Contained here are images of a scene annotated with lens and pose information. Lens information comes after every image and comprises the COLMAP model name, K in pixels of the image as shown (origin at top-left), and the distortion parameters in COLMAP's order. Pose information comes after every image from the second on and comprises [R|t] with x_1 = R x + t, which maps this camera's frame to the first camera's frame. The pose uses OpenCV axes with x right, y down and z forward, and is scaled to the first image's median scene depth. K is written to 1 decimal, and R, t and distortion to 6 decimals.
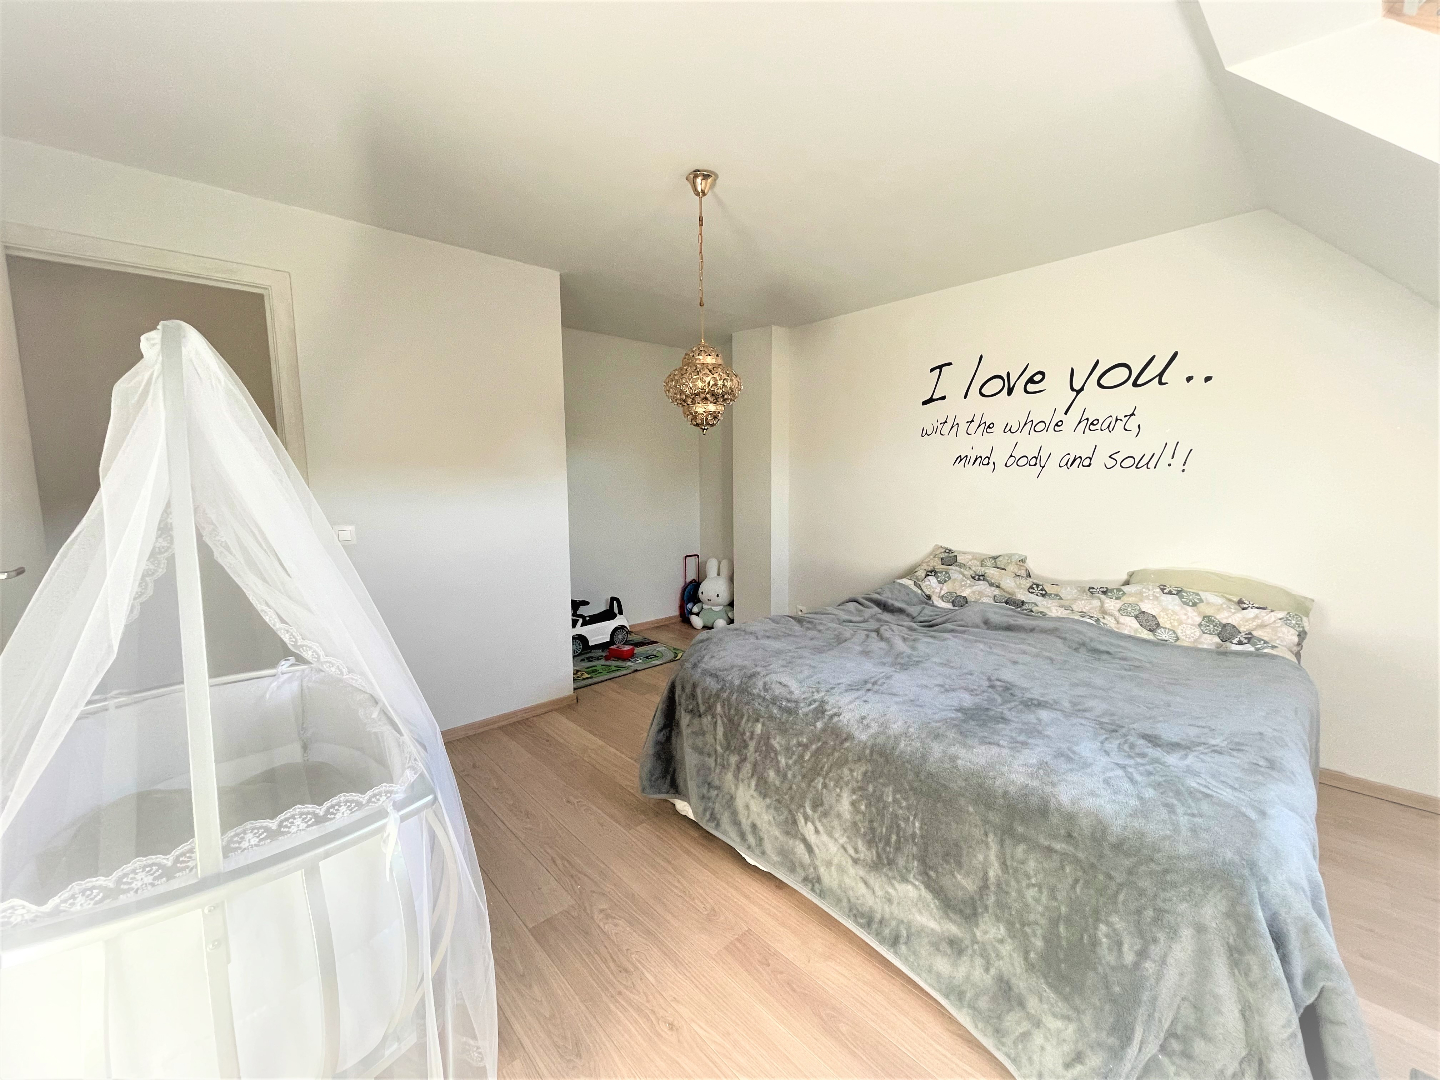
lens RADIAL K [[581.9, 0, 715.4], [0, 581.9, 540.1], [0, 0, 1]] dist [-0.000185, 0.000064]
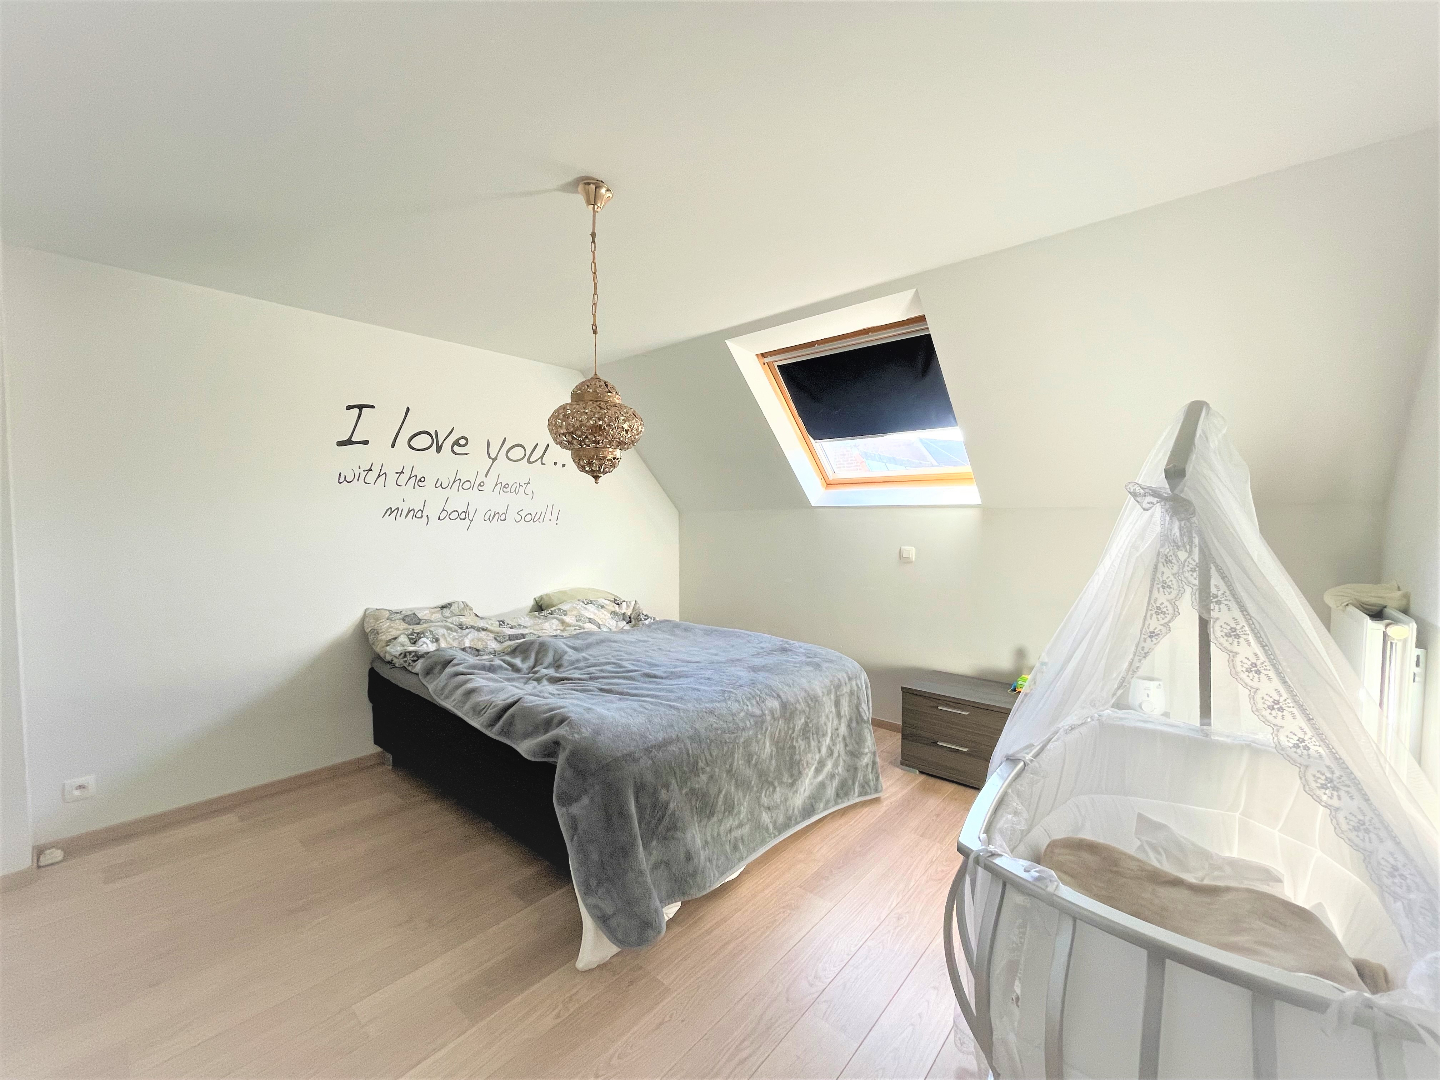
lens RADIAL K [[581.9, 0, 715.5], [0, 581.9, 540.3], [0, 0, 1]] dist [-0.000185, 0.000064]
pose [[-0.123989, -0.039774, 0.991486, -0.608027], [0.106540, 0.992887, 0.053153, -0.093989], [-0.986548, 0.112223, -0.118869, 0.647830]]
